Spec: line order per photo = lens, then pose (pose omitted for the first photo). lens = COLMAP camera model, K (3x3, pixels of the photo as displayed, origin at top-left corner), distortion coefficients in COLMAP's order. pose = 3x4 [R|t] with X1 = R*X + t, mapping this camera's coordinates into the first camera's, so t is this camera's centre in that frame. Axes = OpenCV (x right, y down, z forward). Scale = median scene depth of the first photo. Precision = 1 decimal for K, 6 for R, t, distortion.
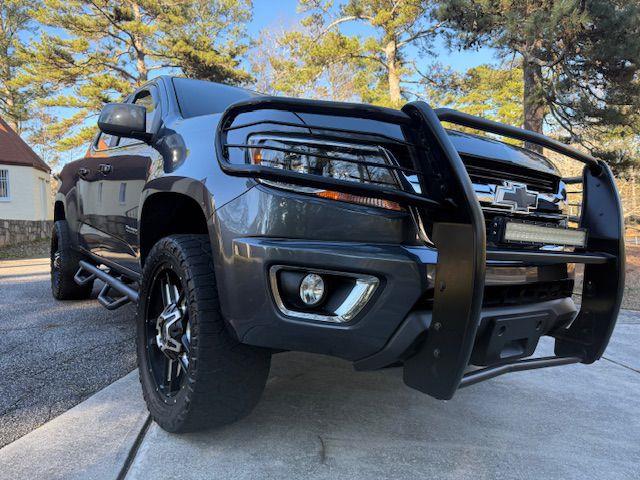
lens RADIAL K [[471.5, 0, 320.0], [0, 471.5, 240.0], [0, 0, 1]] dist [-0.001536, 0.003430]
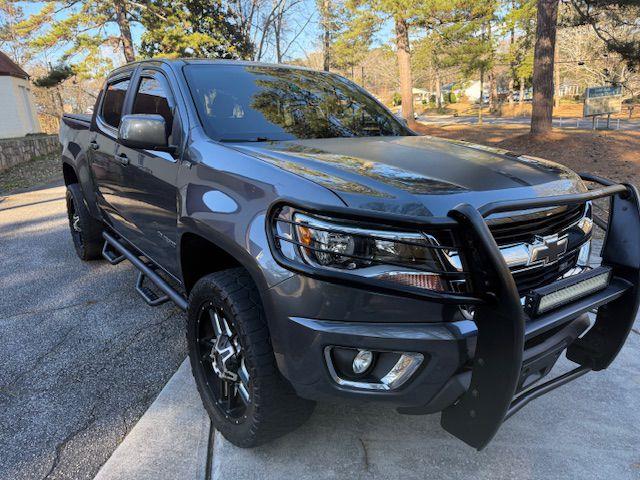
lens RADIAL K [[473.1, 0, 315.9], [0, 473.1, 239.9], [0, 0, 1]] dist [0.007948, -0.001143]
pose [[0.999137, -0.041434, -0.002790, -0.089252], [0.040829, 0.967834, 0.248253, -0.368050], [-0.007586, -0.248152, 0.968691, -0.022533]]
